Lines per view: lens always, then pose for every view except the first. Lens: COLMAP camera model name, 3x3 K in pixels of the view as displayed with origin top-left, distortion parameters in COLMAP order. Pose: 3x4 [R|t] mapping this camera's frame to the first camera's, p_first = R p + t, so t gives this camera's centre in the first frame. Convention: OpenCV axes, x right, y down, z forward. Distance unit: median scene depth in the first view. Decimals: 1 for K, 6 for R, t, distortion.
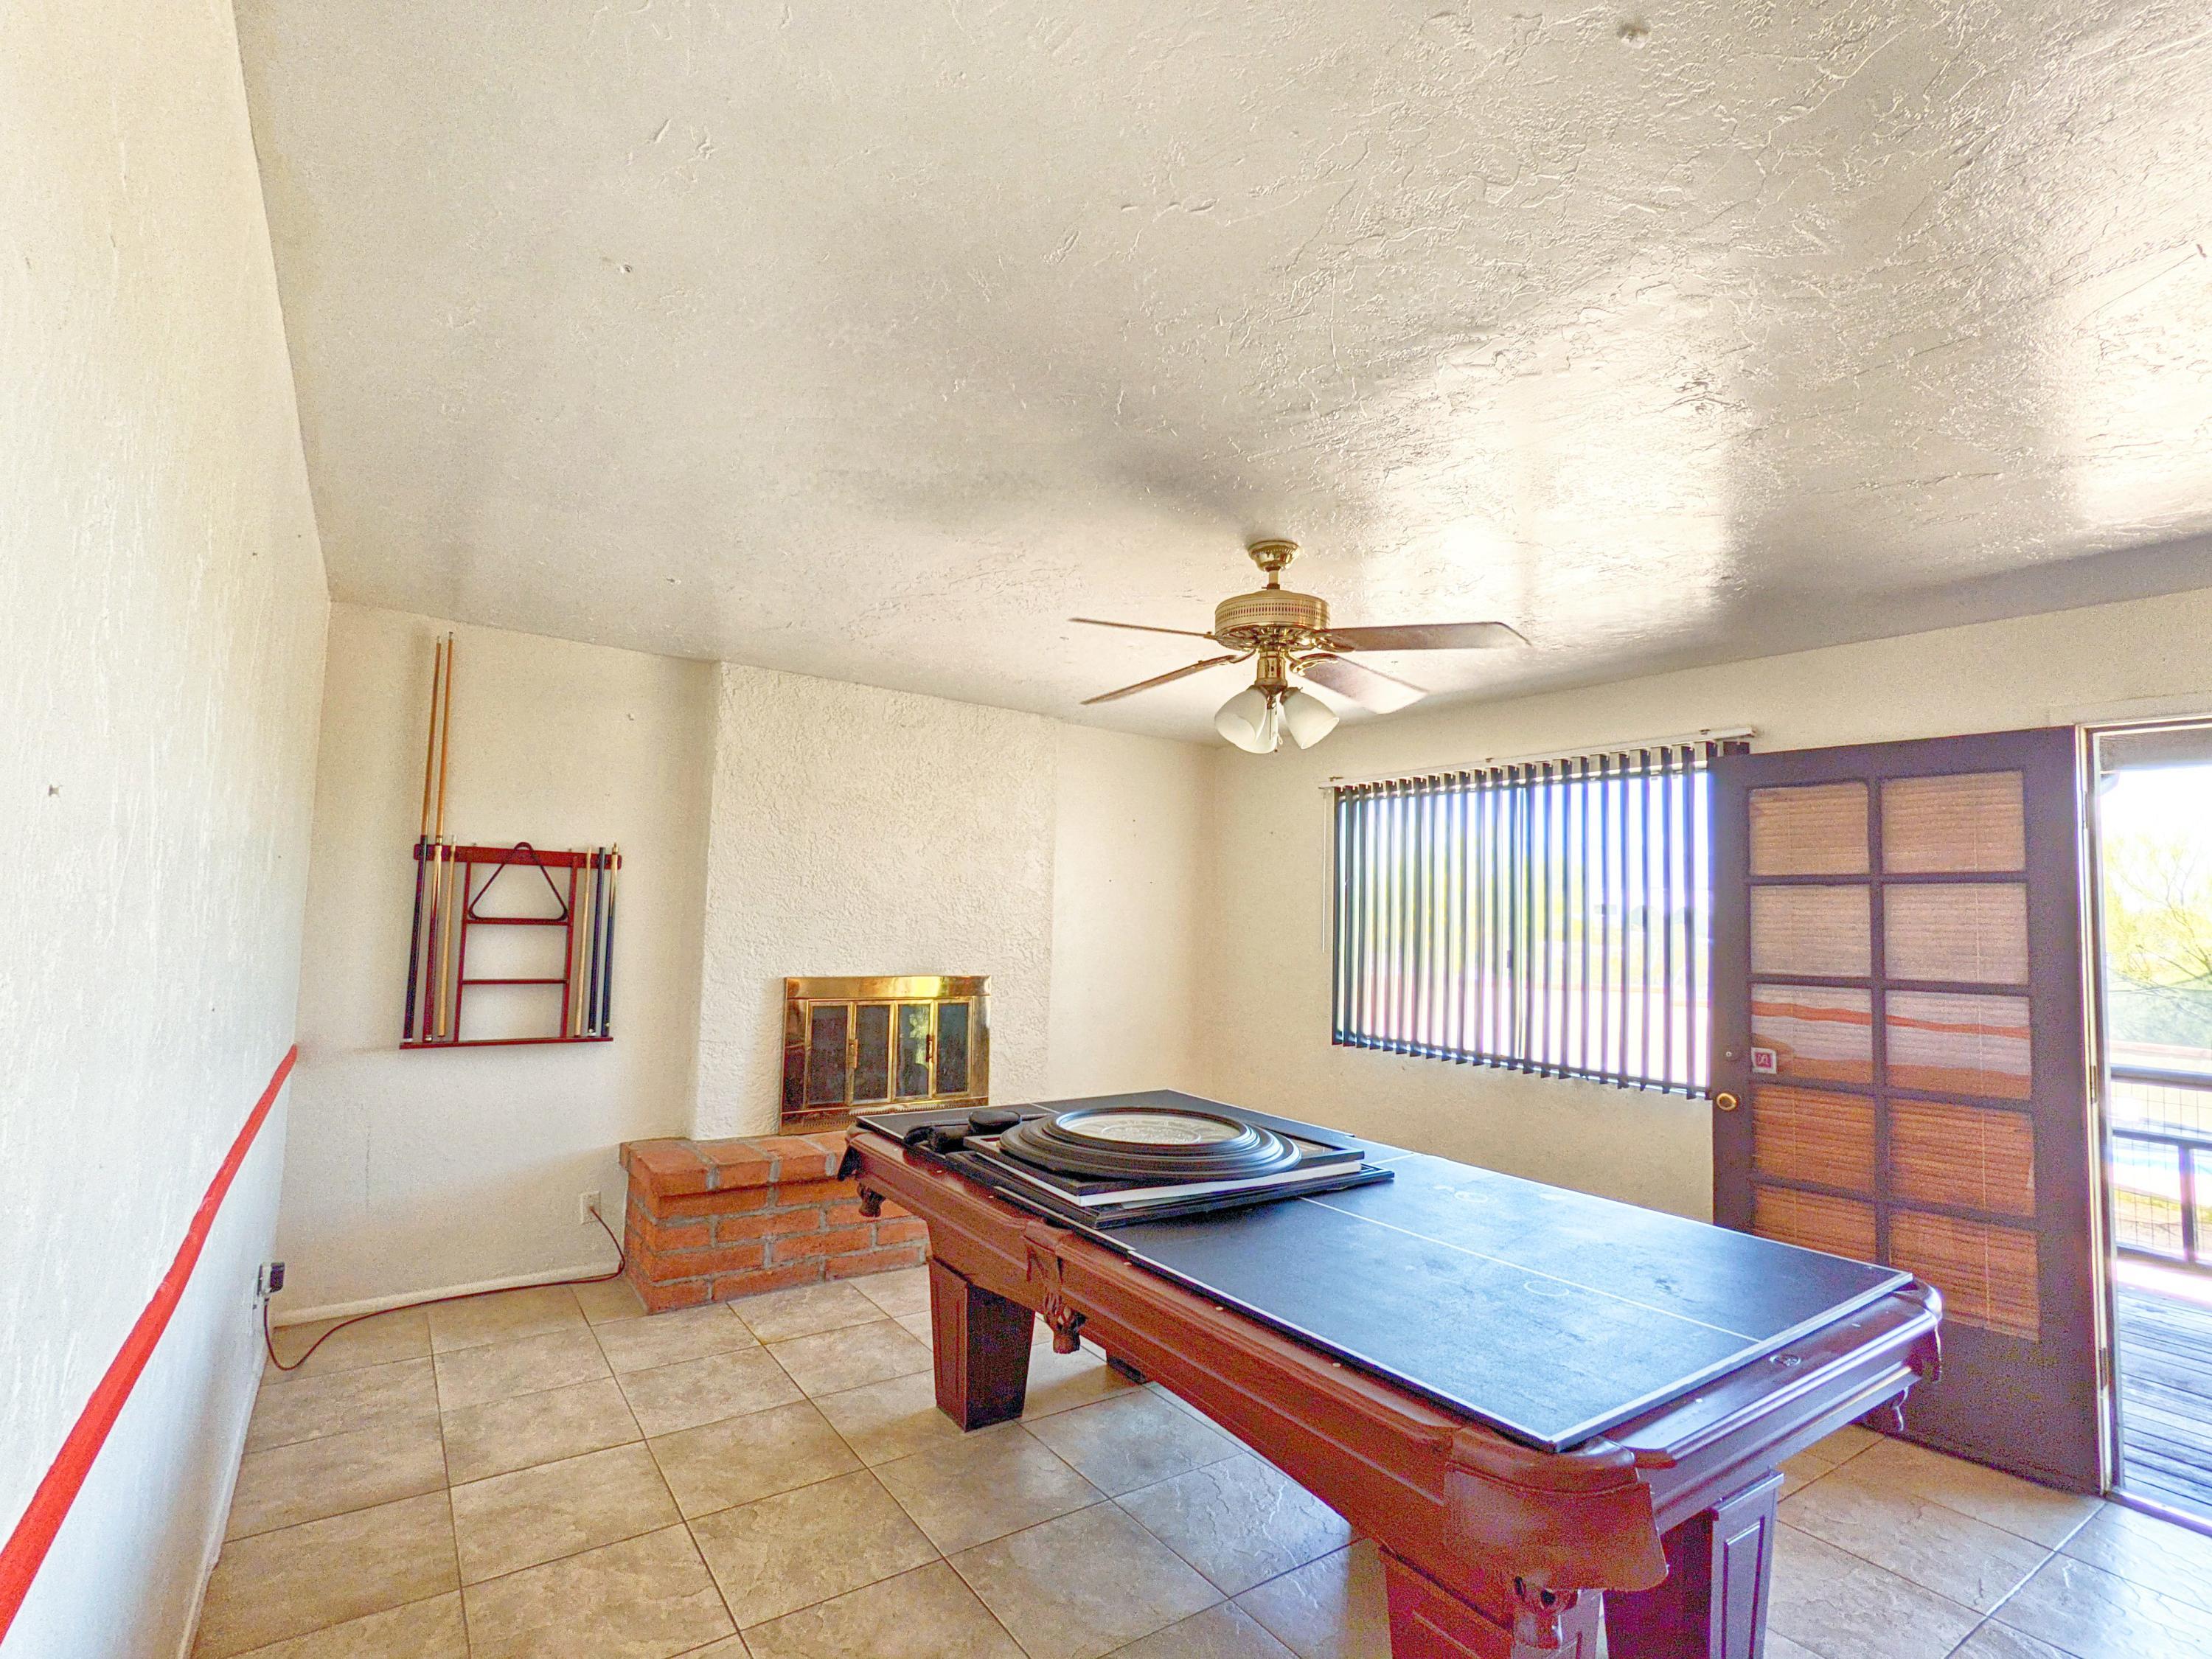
lens RADIAL K [[1069.2, 0, 1102.5], [0, 1069.2, 828.6], [0, 0, 1]] dist [0.003856, 0.001473]
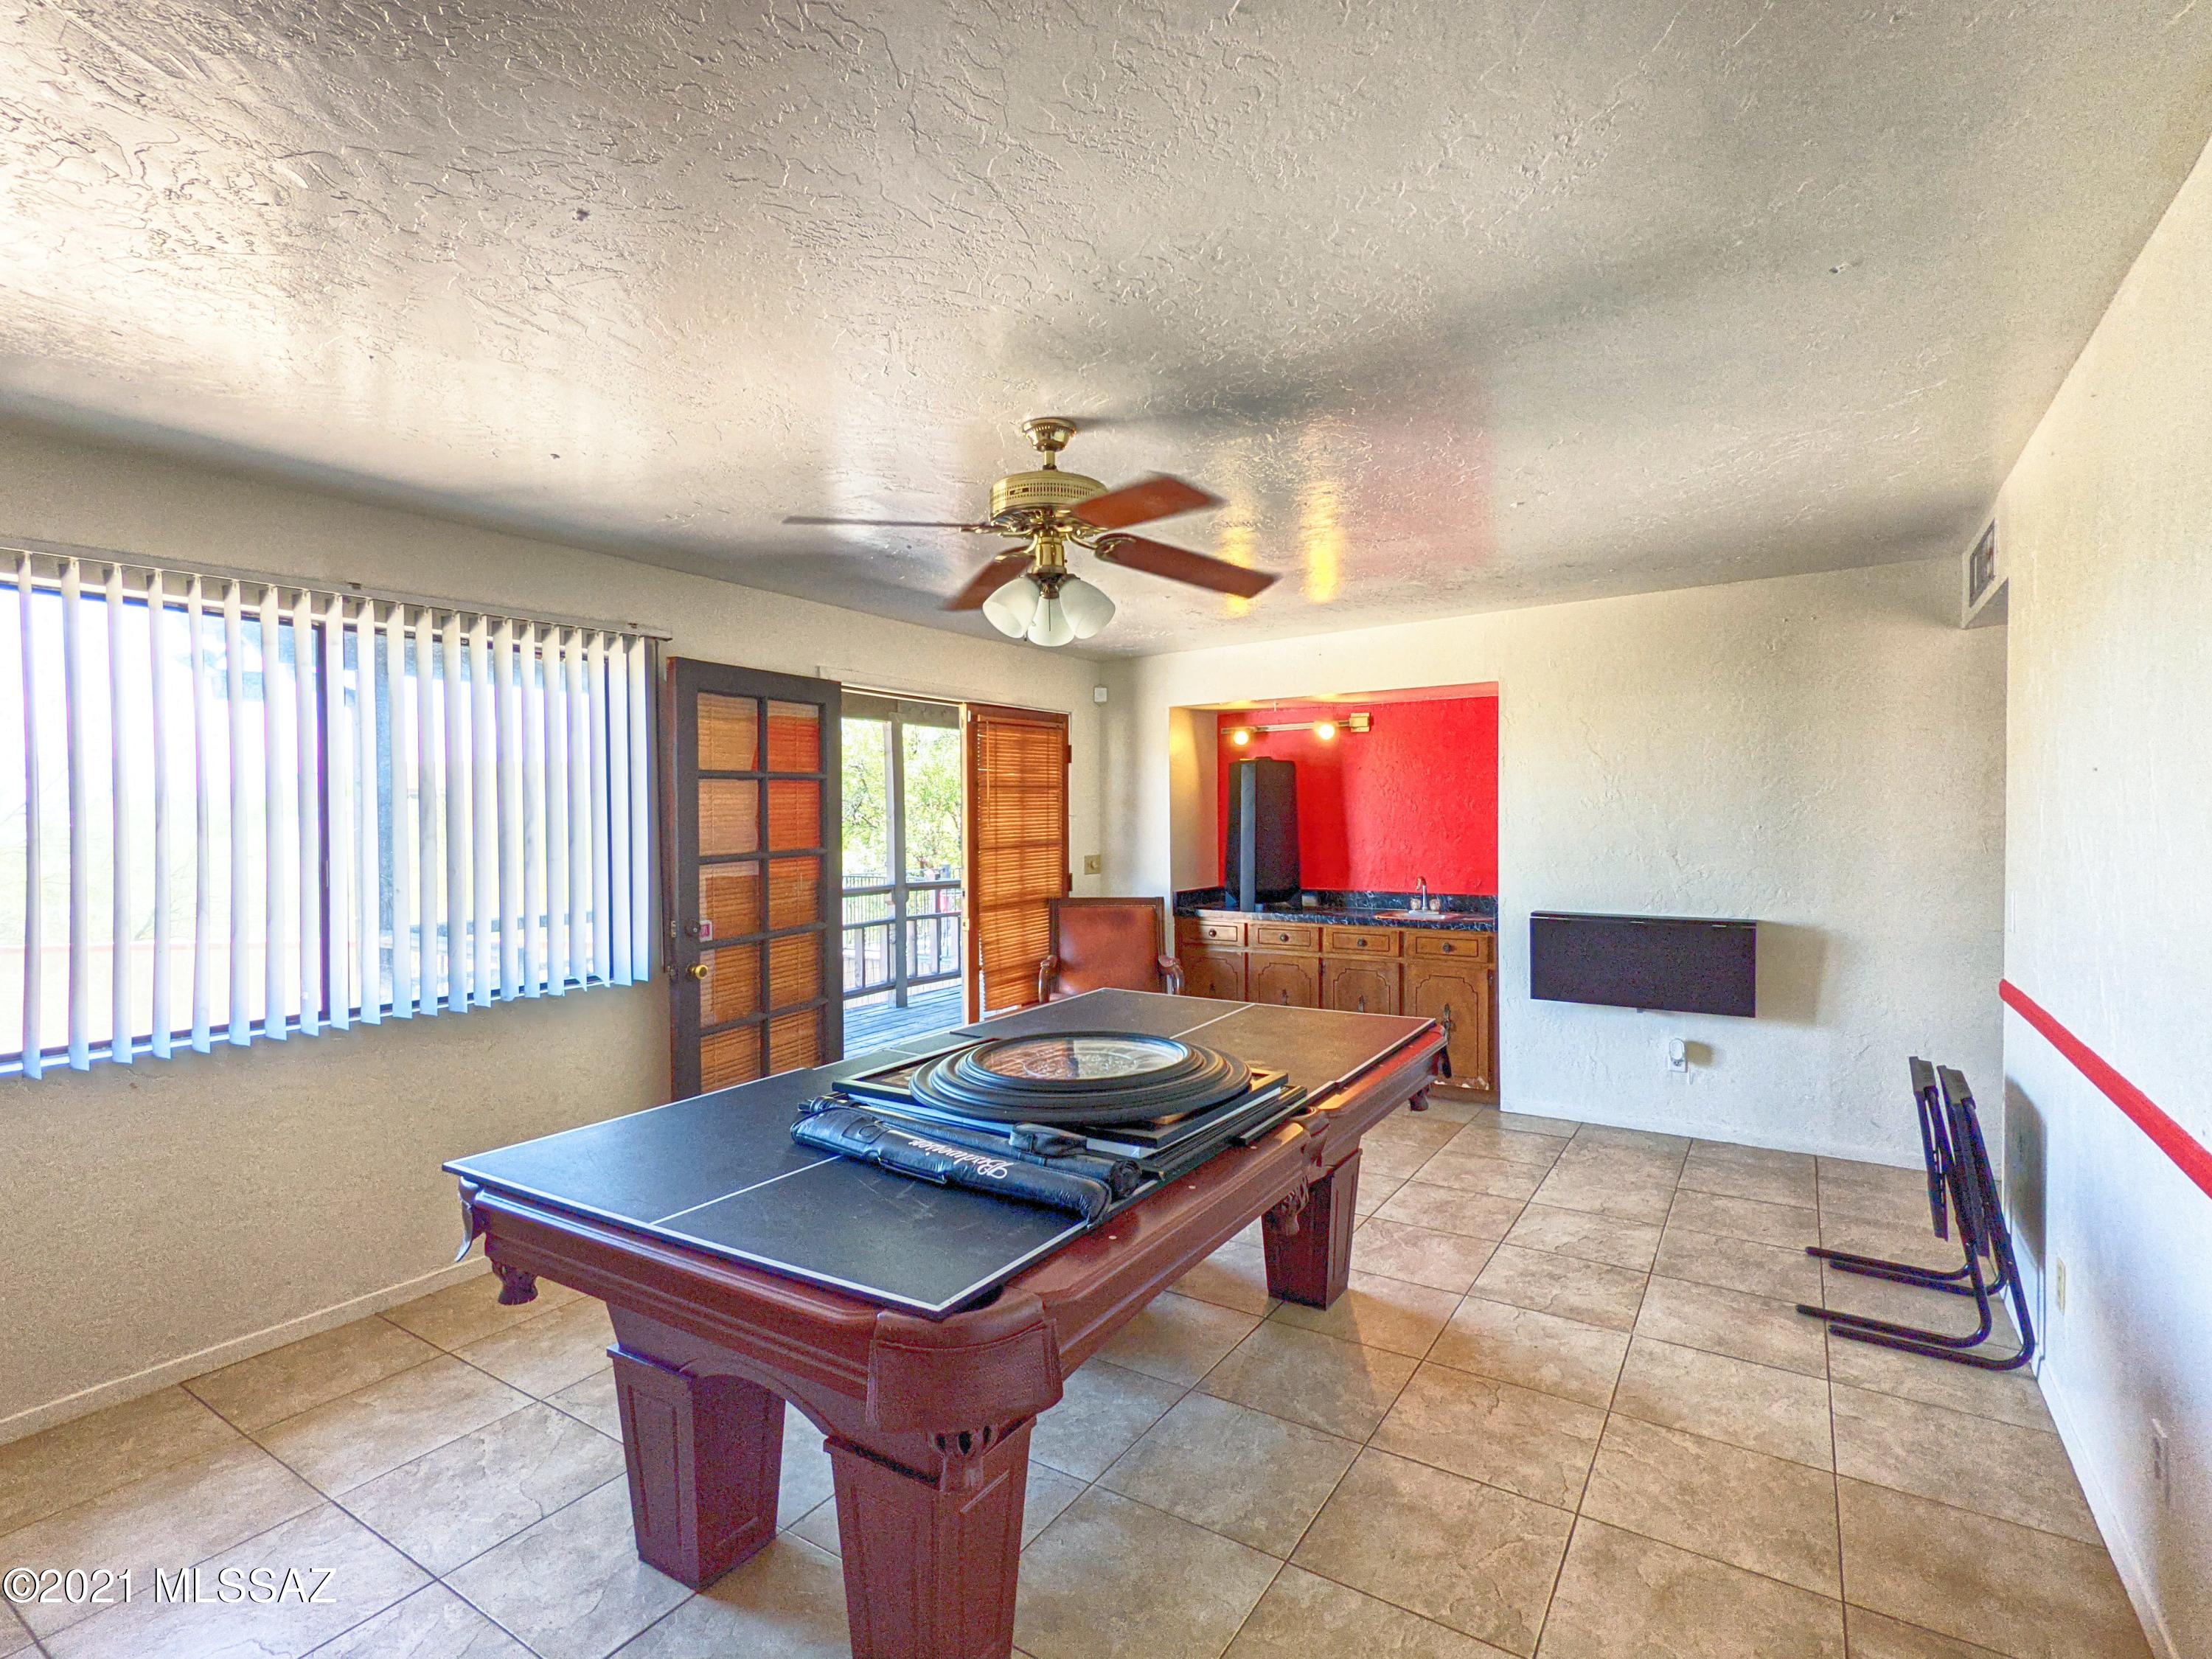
lens RADIAL K [[1069.2, 0, 1102.2], [0, 1069.2, 817.0], [0, 0, 1]] dist [0.003856, 0.001473]
pose [[-0.380269, -0.035219, 0.924205, -0.739913], [-0.059621, 0.998130, 0.013505, 0.063506], [-0.922952, -0.049967, -0.381658, 1.271313]]
